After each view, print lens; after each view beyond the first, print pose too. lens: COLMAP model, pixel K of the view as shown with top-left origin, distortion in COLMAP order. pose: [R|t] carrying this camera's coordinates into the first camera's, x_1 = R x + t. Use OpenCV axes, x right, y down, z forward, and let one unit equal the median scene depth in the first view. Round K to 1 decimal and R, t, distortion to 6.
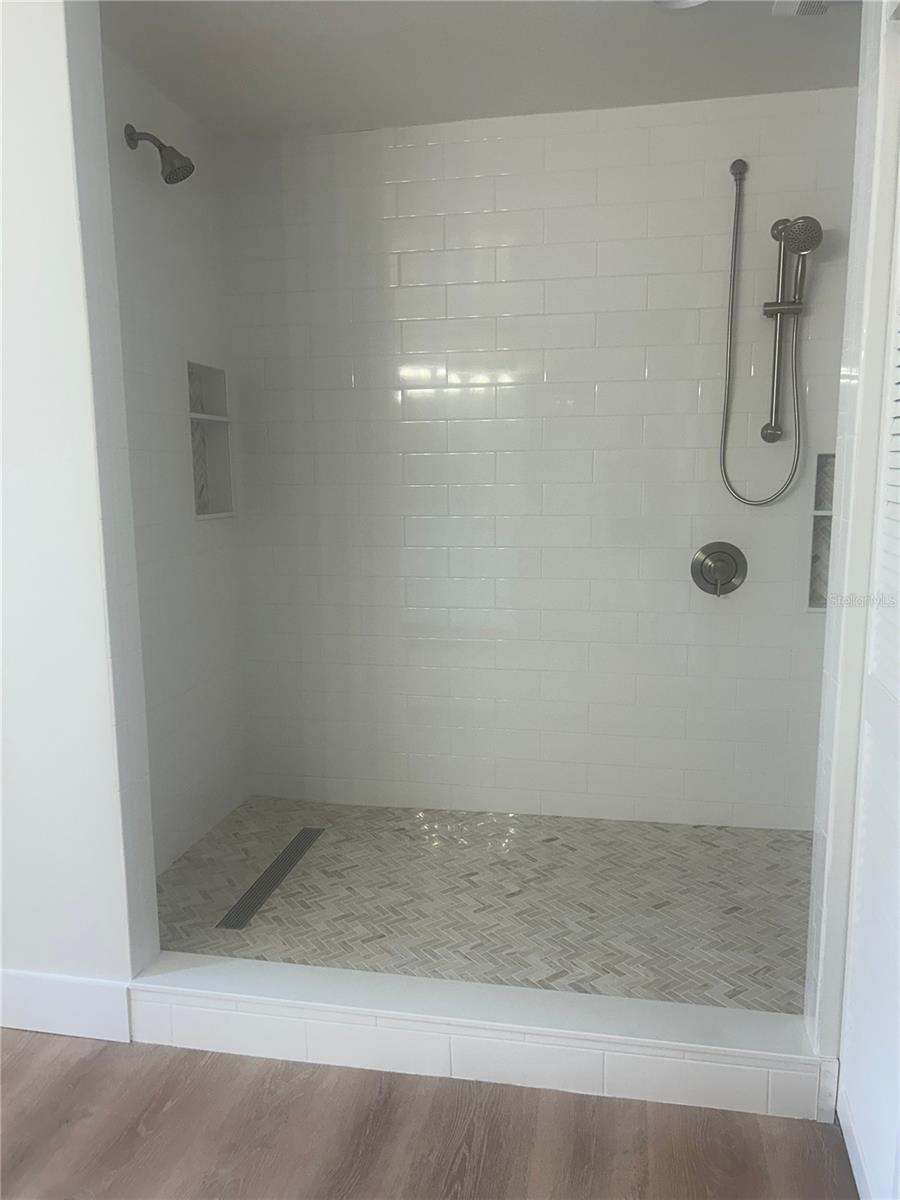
lens RADIAL K [[913.1, 0, 449.3], [0, 913.1, 602.5], [0, 0, 1]] dist [0.062473, -0.058825]
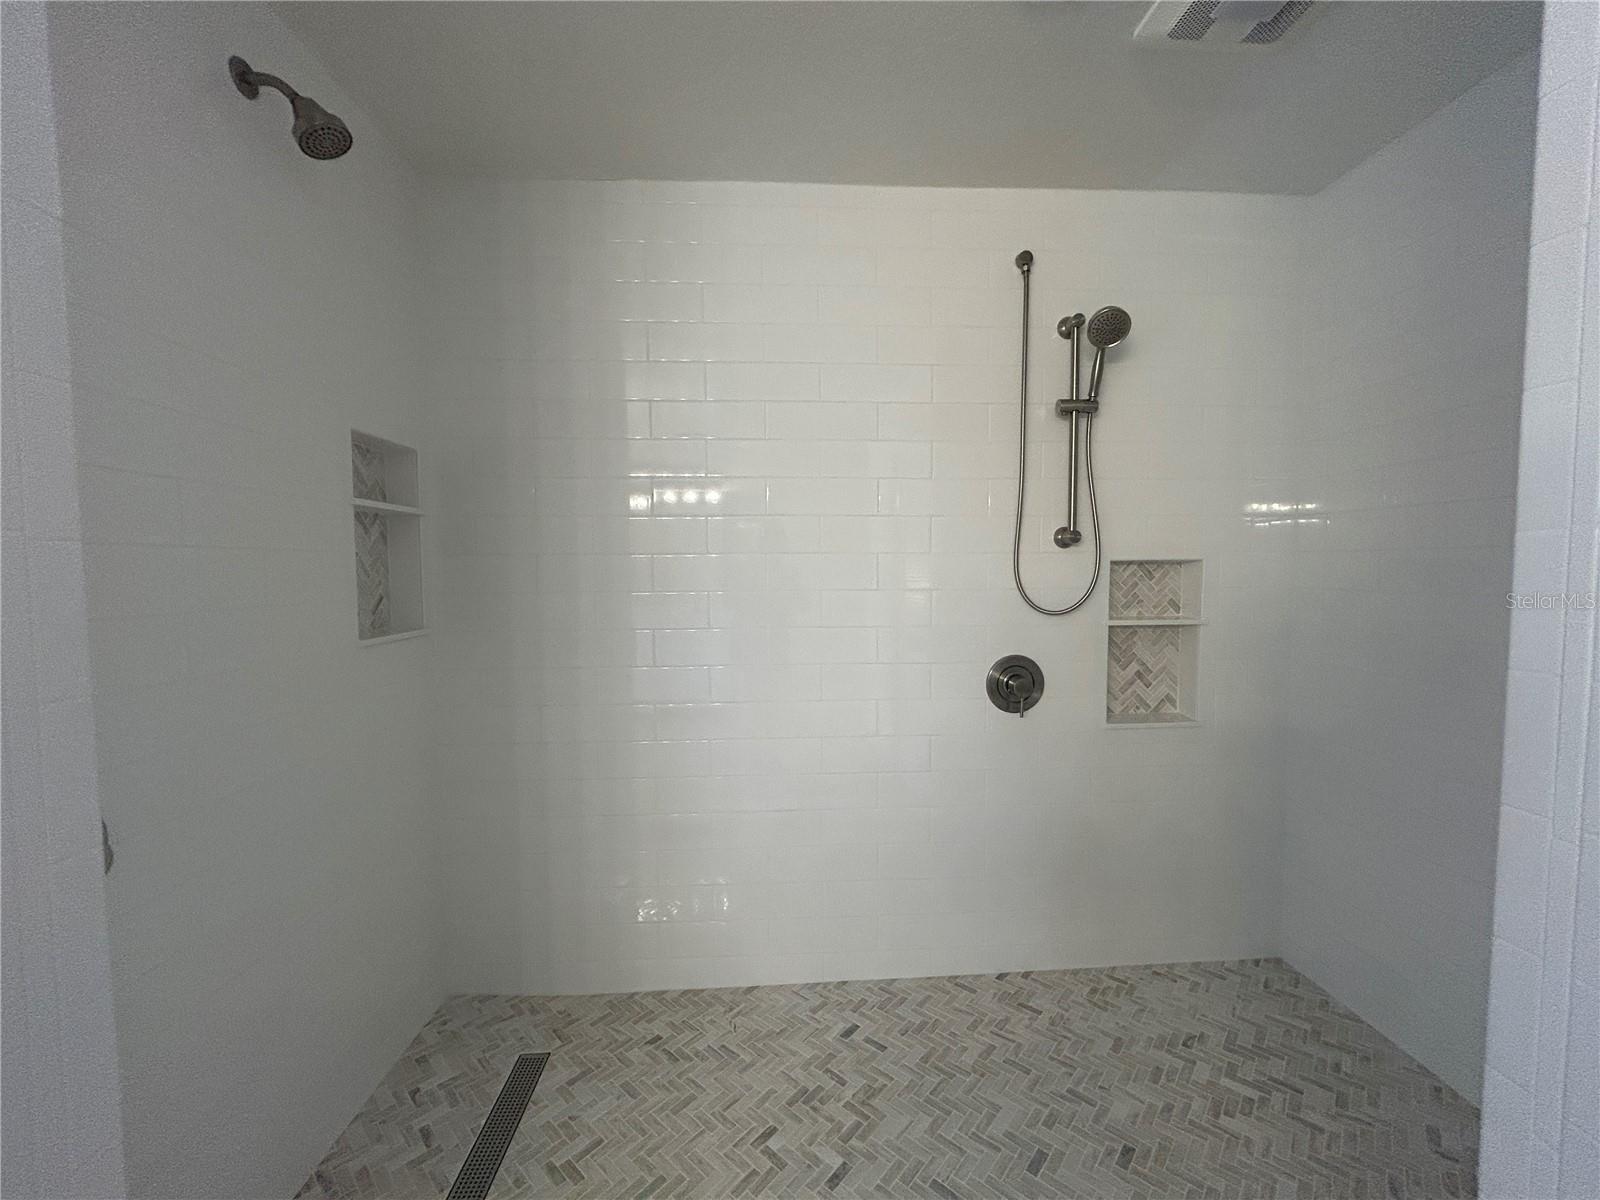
lens RADIAL K [[640.7, 0, 805.7], [0, 640.7, 599.4], [0, 0, 1]] dist [0.001160, 0.000143]
pose [[0.969479, -0.009030, 0.245008, -0.062731], [0.032928, 0.995063, -0.093621, -0.068954], [-0.242953, 0.098831, 0.964990, 0.437859]]
